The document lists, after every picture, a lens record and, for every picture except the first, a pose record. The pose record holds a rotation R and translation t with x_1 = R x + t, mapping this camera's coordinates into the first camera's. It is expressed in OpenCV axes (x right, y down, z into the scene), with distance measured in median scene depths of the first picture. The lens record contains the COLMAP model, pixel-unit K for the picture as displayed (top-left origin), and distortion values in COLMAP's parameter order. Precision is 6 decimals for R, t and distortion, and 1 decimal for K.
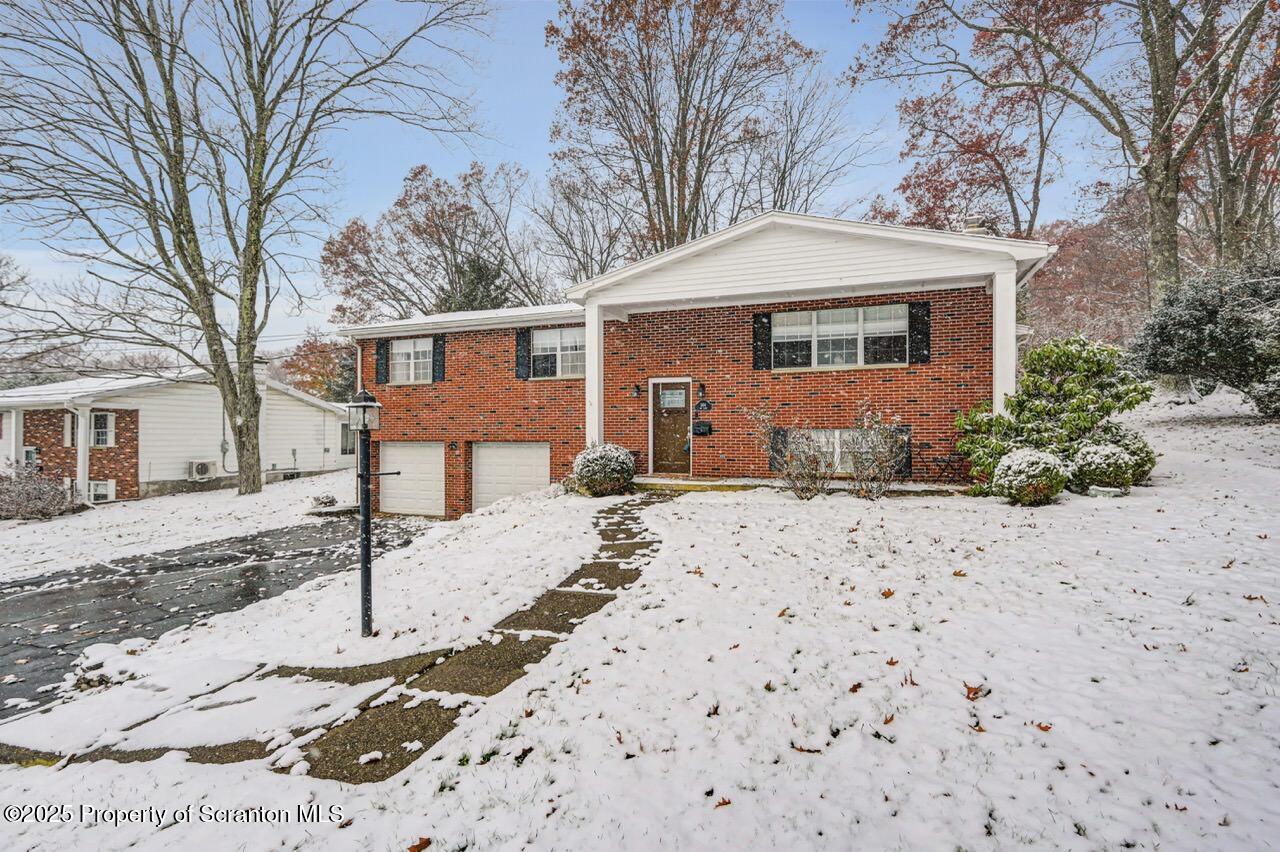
lens RADIAL K [[597.4, 0, 644.0], [0, 597.4, 442.1], [0, 0, 1]] dist [0.000912, 0.000435]
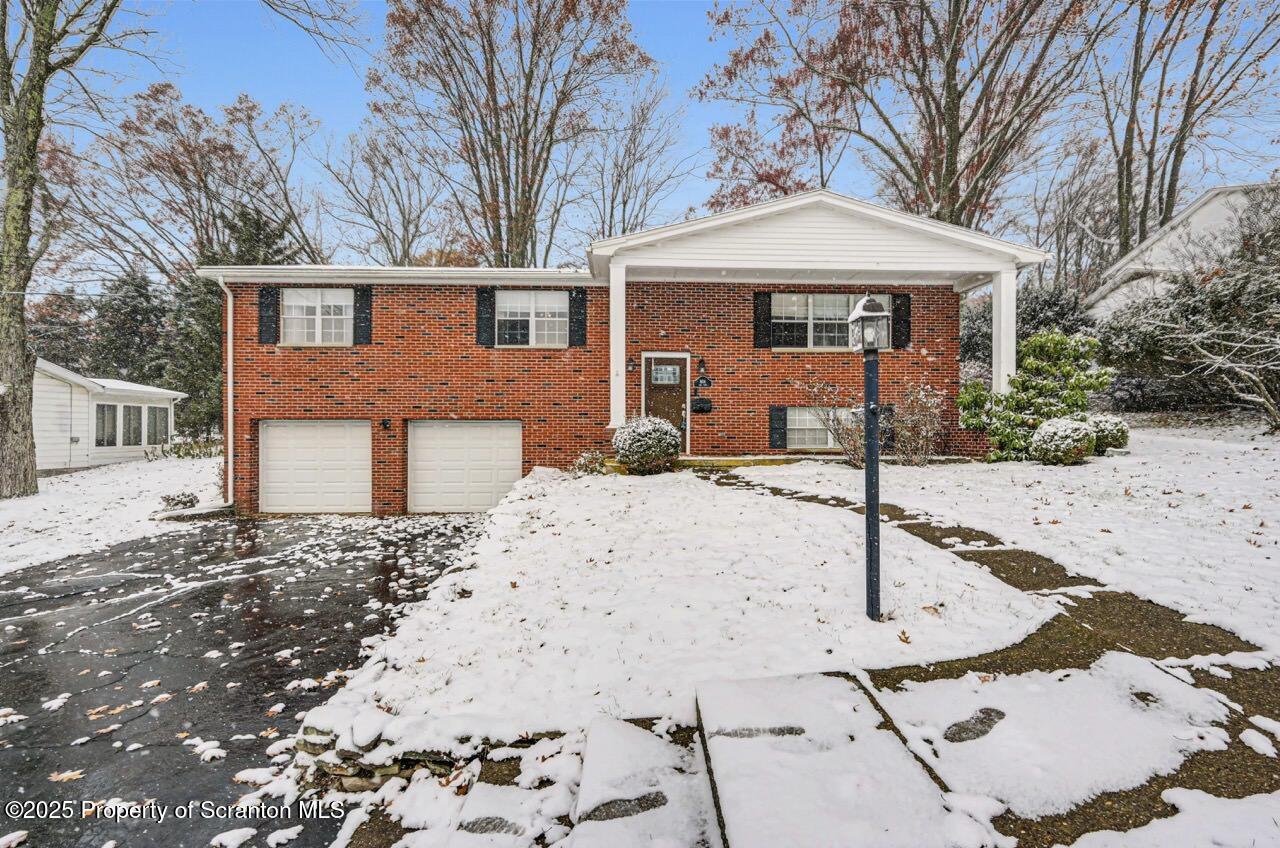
lens RADIAL K [[592.6, 0, 652.9], [0, 592.6, 435.3], [0, 0, 1]] dist [0.000010, 0.000441]
pose [[0.921593, 0.000542, 0.388158, -0.312972], [0.002388, 0.999972, -0.007068, 0.028679], [-0.388151, 0.007441, 0.921566, 0.127700]]
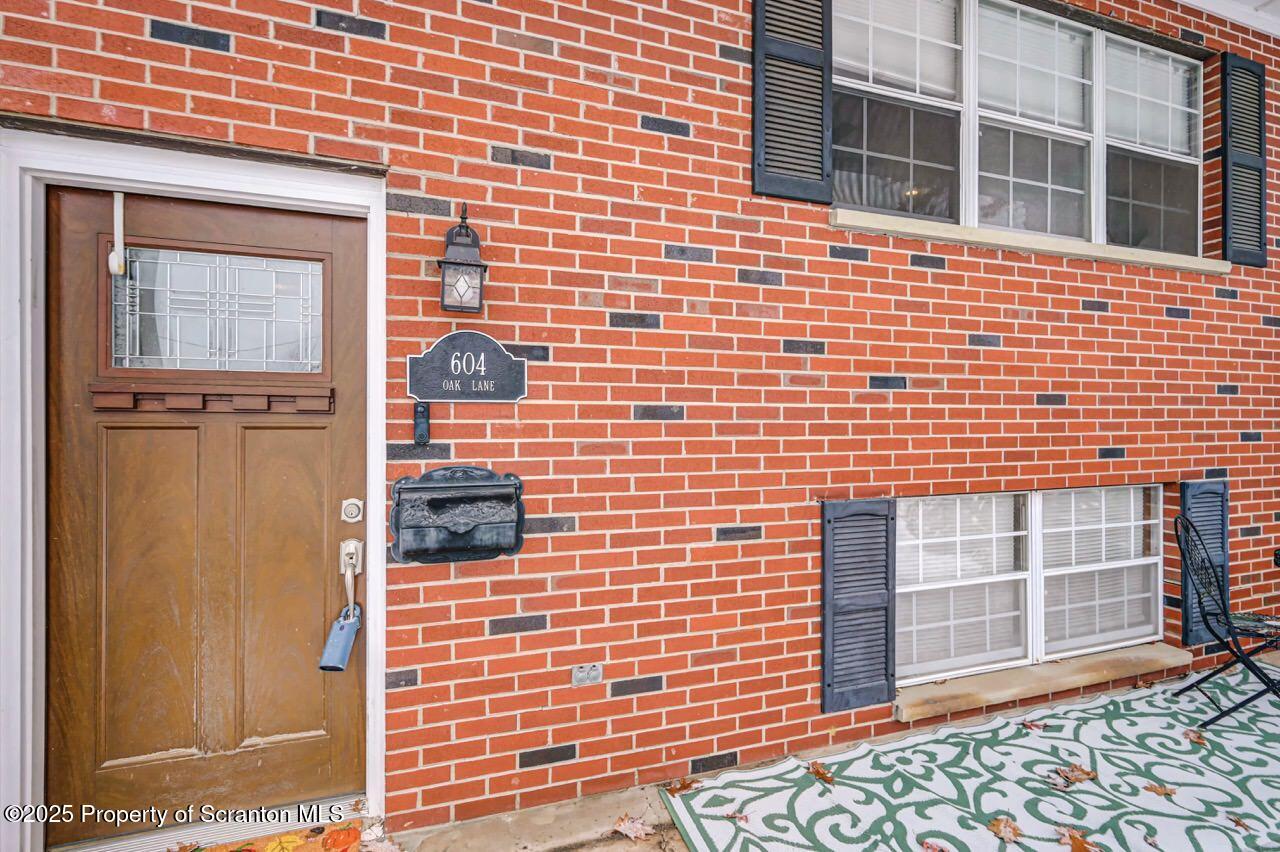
lens RADIAL K [[606.7, 0, 642.5], [0, 606.7, 432.8], [0, 0, 1]] dist [0.000162, 0.000093]
pose [[0.767609, -0.002698, 0.640912, 0.029740], [0.007348, 0.999962, -0.004591, -0.038641], [-0.640876, 0.008234, 0.767600, 0.760674]]
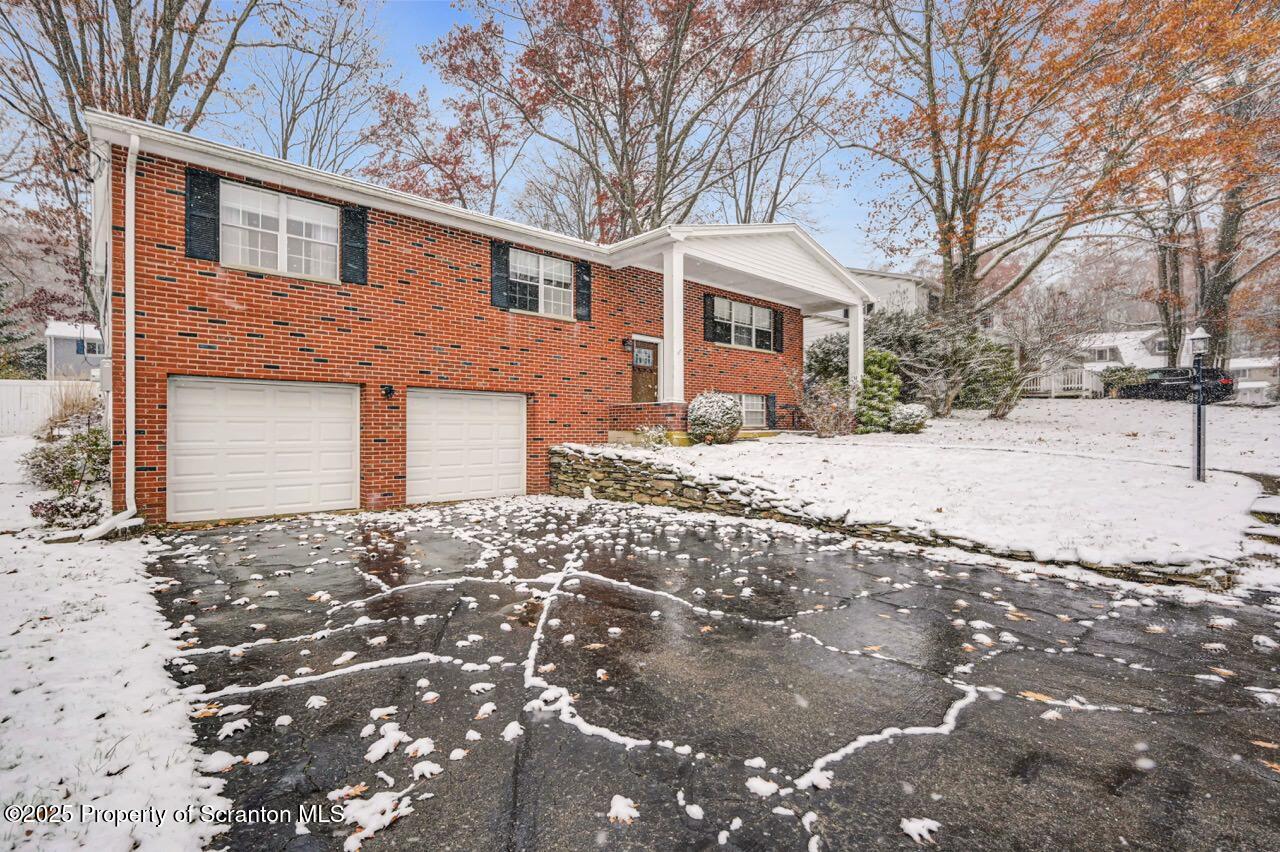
lens RADIAL K [[606.7, 0, 642.5], [0, 606.7, 432.8], [0, 0, 1]] dist [0.000162, 0.000093]
pose [[0.447314, 0.003429, 0.894371, -0.808259], [0.010623, 0.999902, -0.009147, 0.060370], [-0.894314, 0.013593, 0.447233, 0.503672]]
